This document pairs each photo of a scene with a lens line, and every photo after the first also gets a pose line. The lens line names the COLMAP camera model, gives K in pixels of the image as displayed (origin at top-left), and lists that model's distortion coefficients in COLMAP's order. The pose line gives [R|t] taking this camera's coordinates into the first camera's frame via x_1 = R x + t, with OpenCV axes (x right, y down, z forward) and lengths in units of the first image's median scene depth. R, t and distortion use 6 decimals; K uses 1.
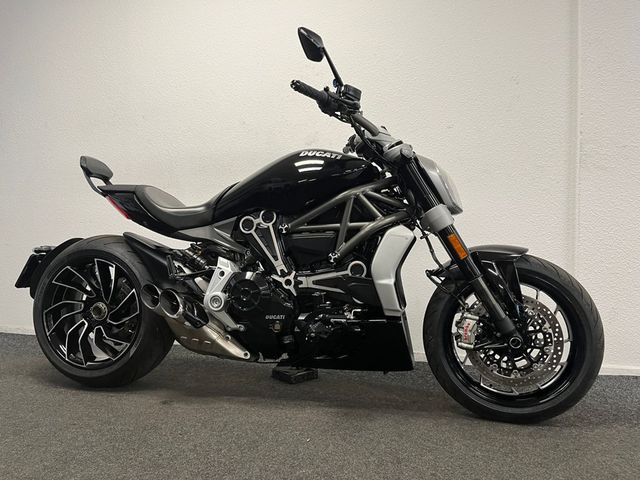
lens RADIAL K [[480.5, 0, 320.0], [0, 480.5, 240.0], [0, 0, 1]] dist [0.032390, -0.001887]
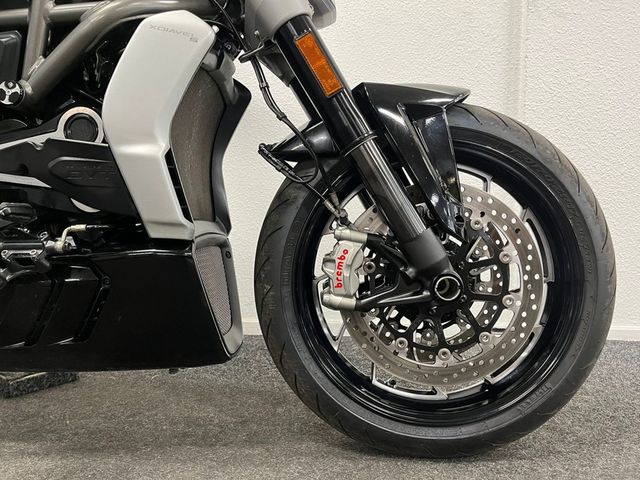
lens RADIAL K [[480.5, 0, 320.0], [0, 480.5, 240.0], [0, 0, 1]] dist [0.032390, -0.001887]
pose [[0.980104, -0.018737, 0.197600, 0.194255], [0.006687, 0.998086, 0.061473, 0.133062], [-0.198374, -0.058929, 0.978353, 0.564416]]
